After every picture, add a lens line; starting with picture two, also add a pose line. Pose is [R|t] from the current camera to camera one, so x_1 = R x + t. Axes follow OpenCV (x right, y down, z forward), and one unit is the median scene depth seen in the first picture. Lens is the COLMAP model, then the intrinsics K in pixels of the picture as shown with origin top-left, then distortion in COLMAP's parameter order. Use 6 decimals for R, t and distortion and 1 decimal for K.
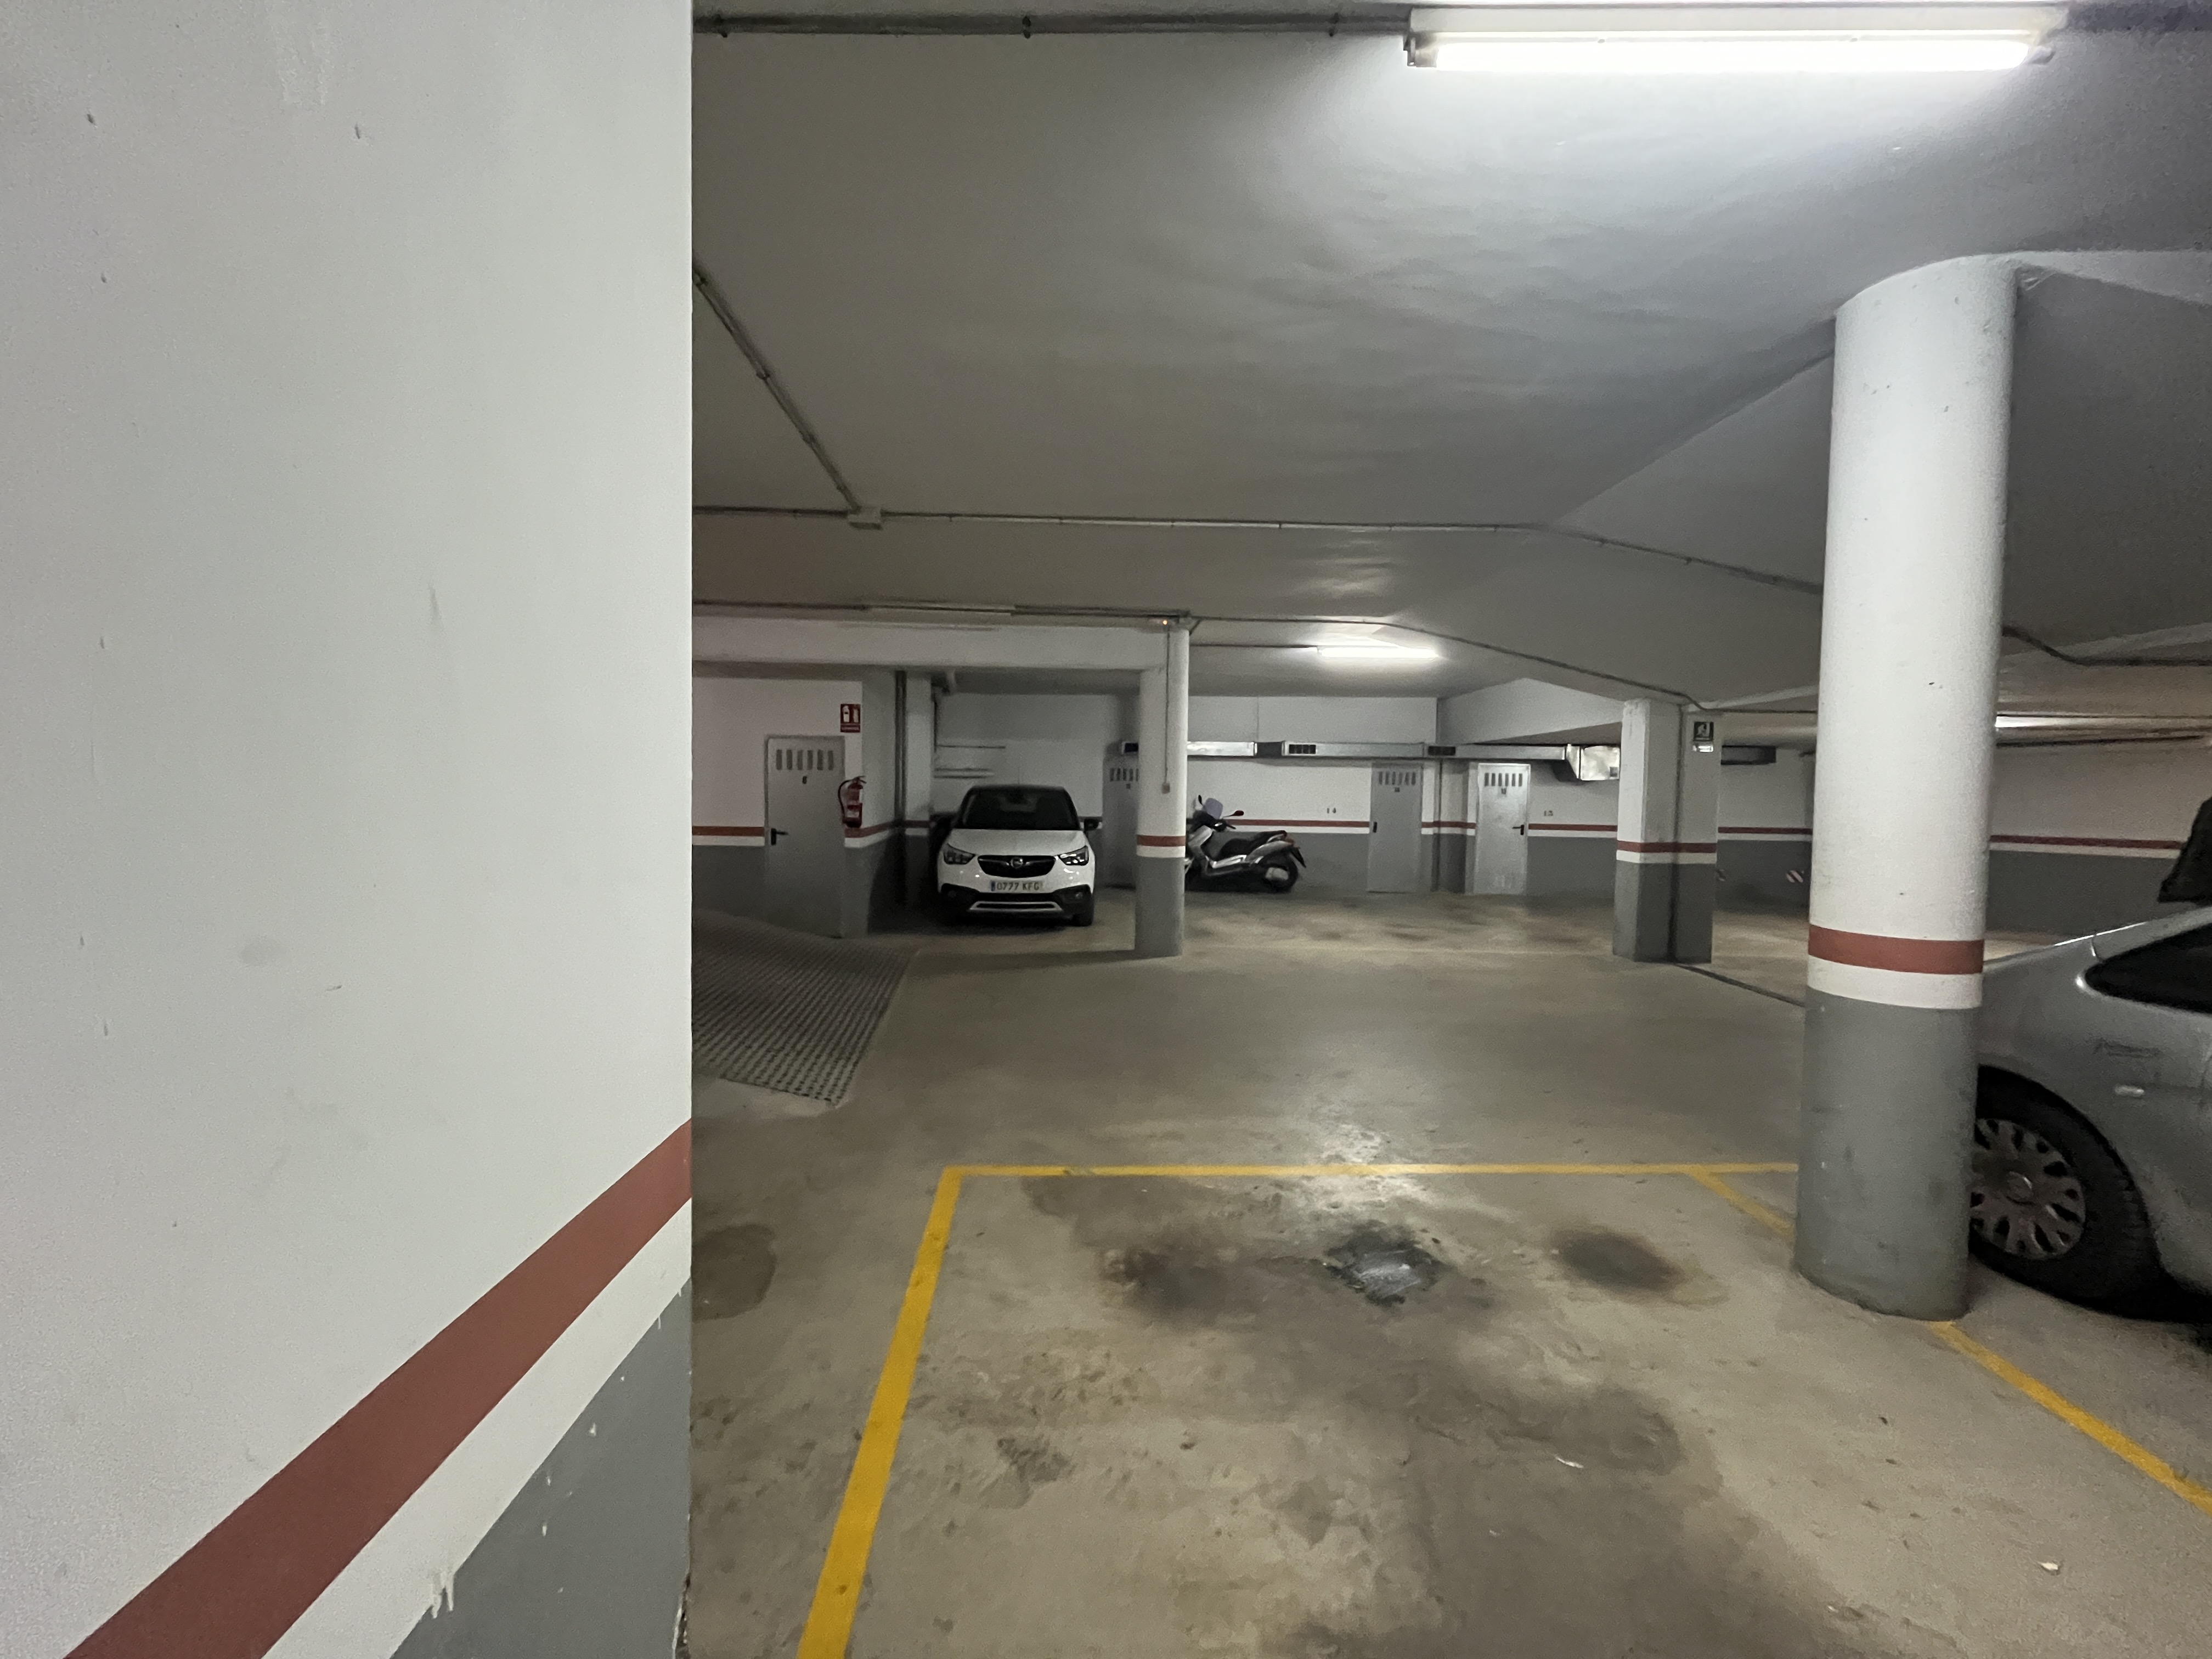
lens RADIAL K [[896.2, 0, 1103.4], [0, 896.2, 827.6], [0, 0, 1]] dist [-0.002282, -0.000091]
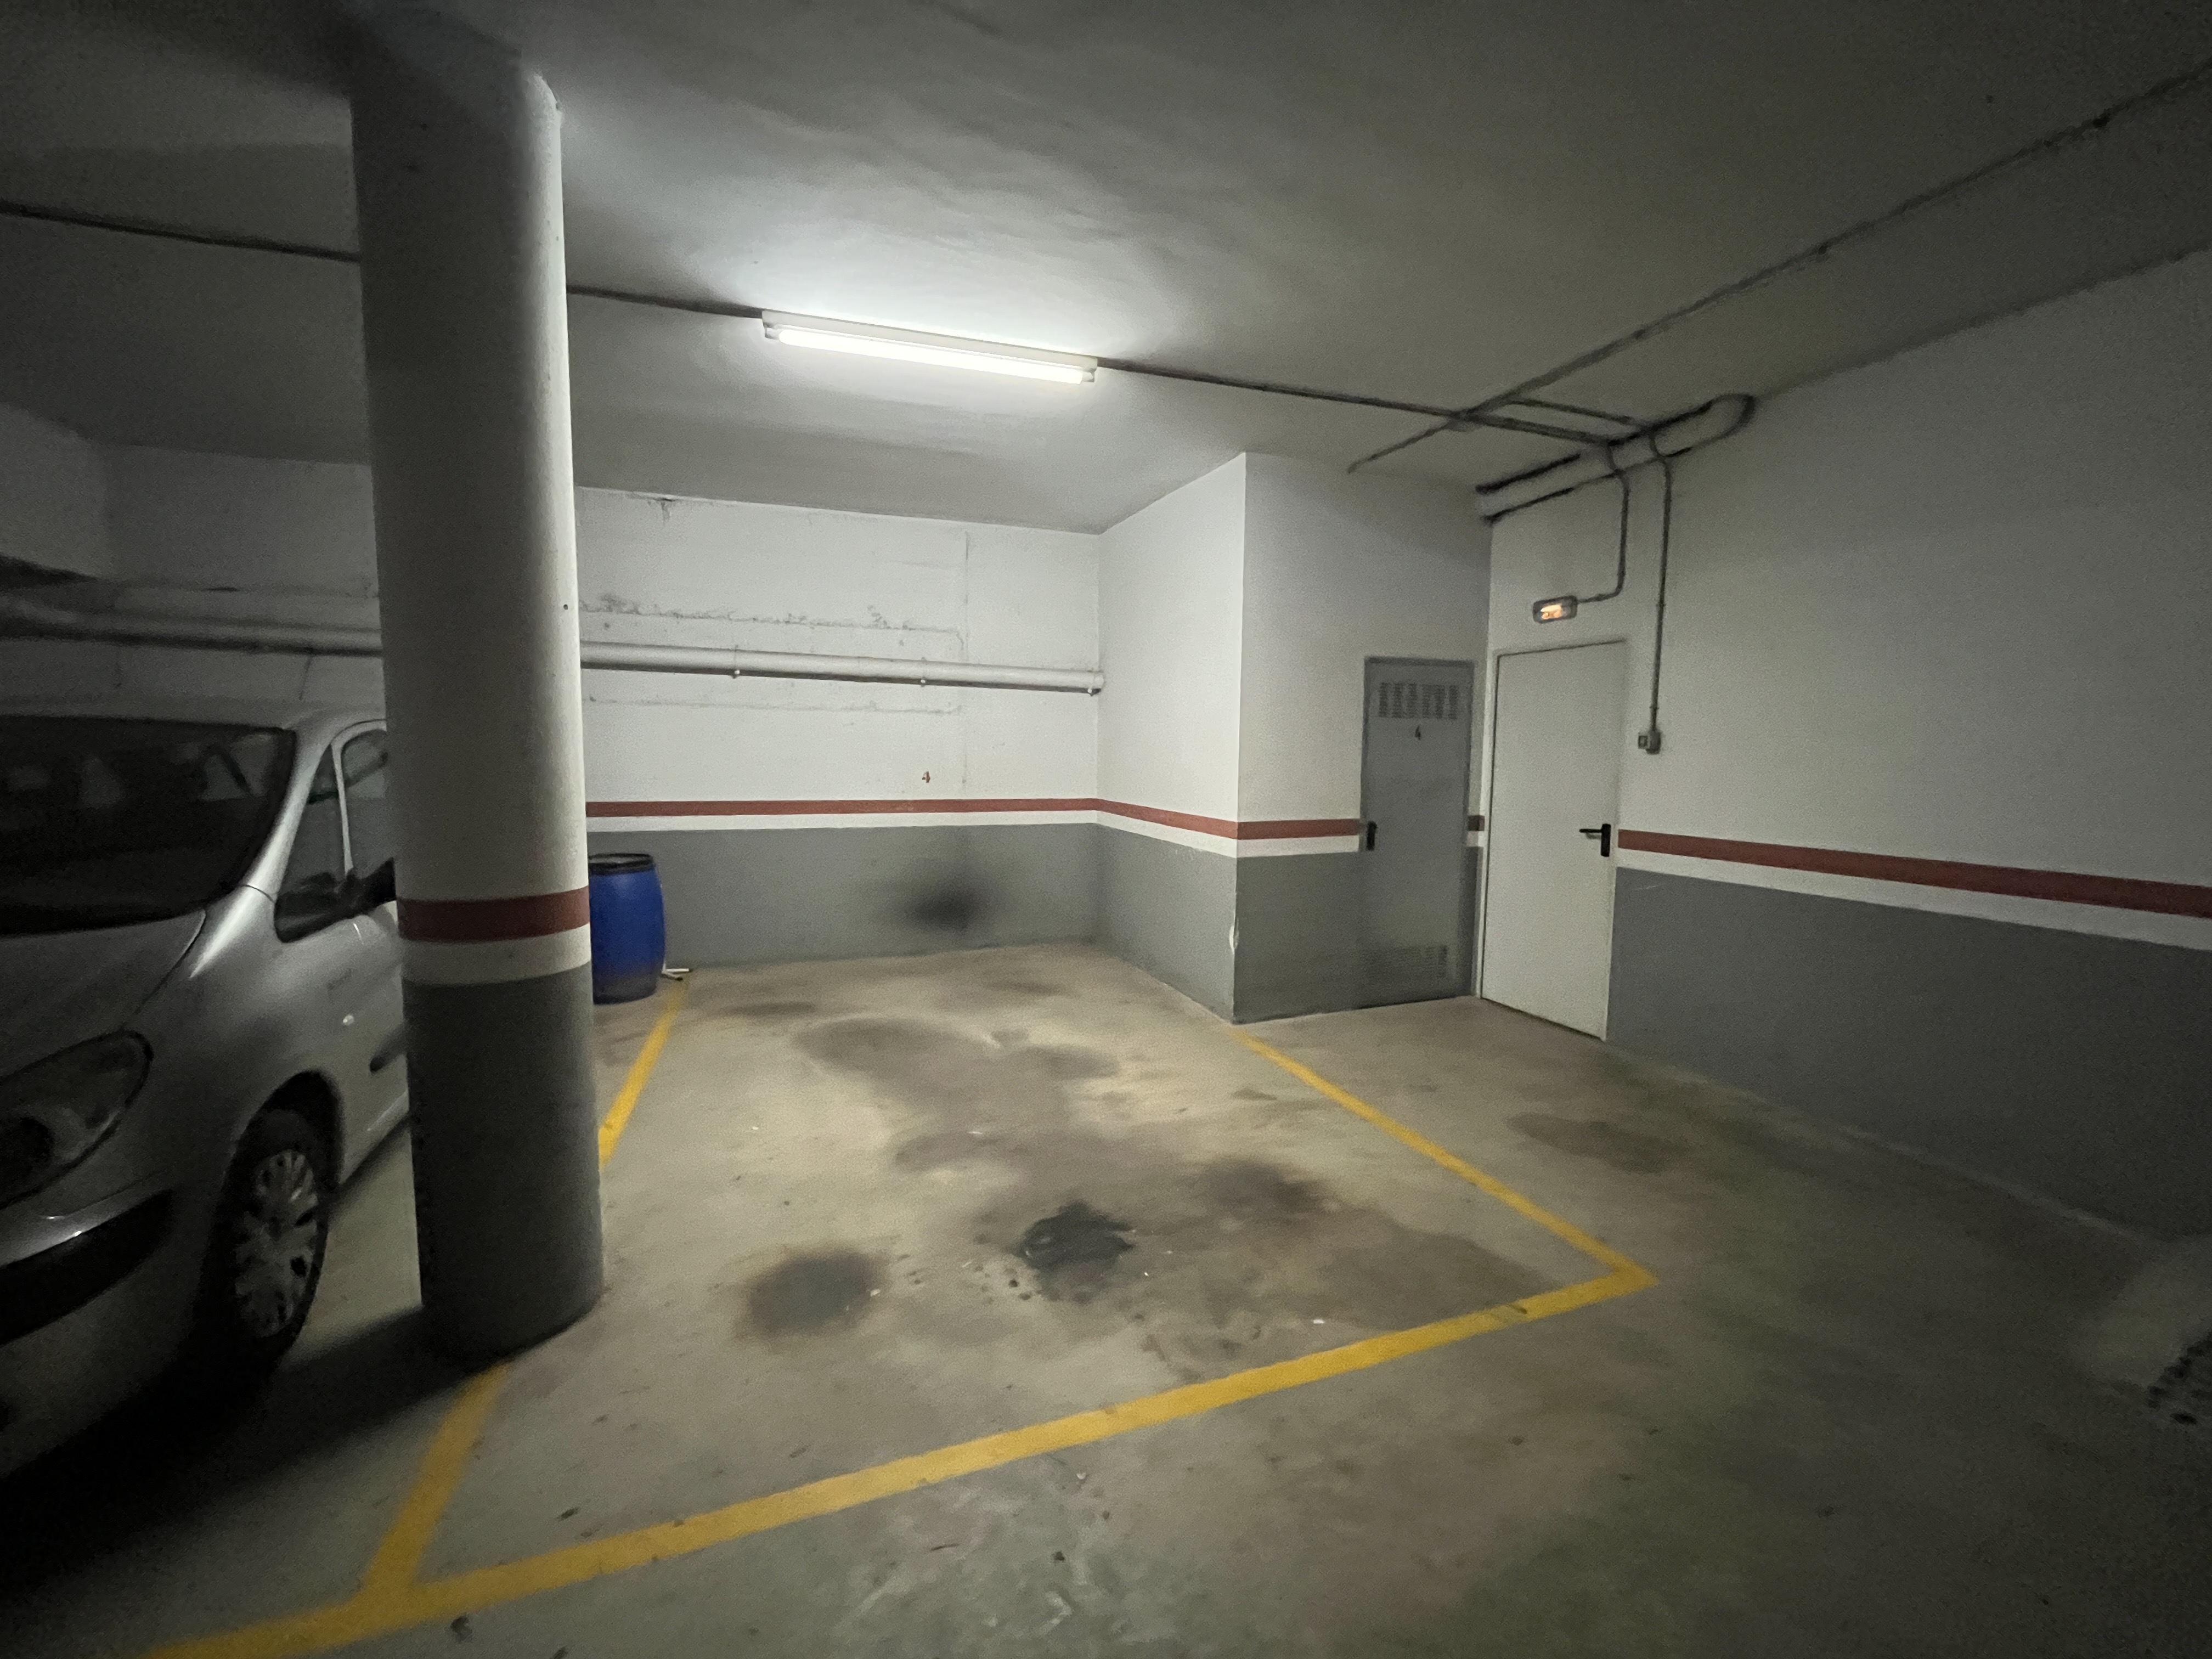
lens RADIAL K [[896.2, 0, 1103.3], [0, 896.2, 829.2], [0, 0, 1]] dist [-0.002282, -0.000091]
pose [[-0.948890, 0.001640, -0.315602, 0.554536], [-0.038432, 0.991945, 0.120702, -0.055271], [0.313257, 0.126662, -0.941184, 1.753250]]
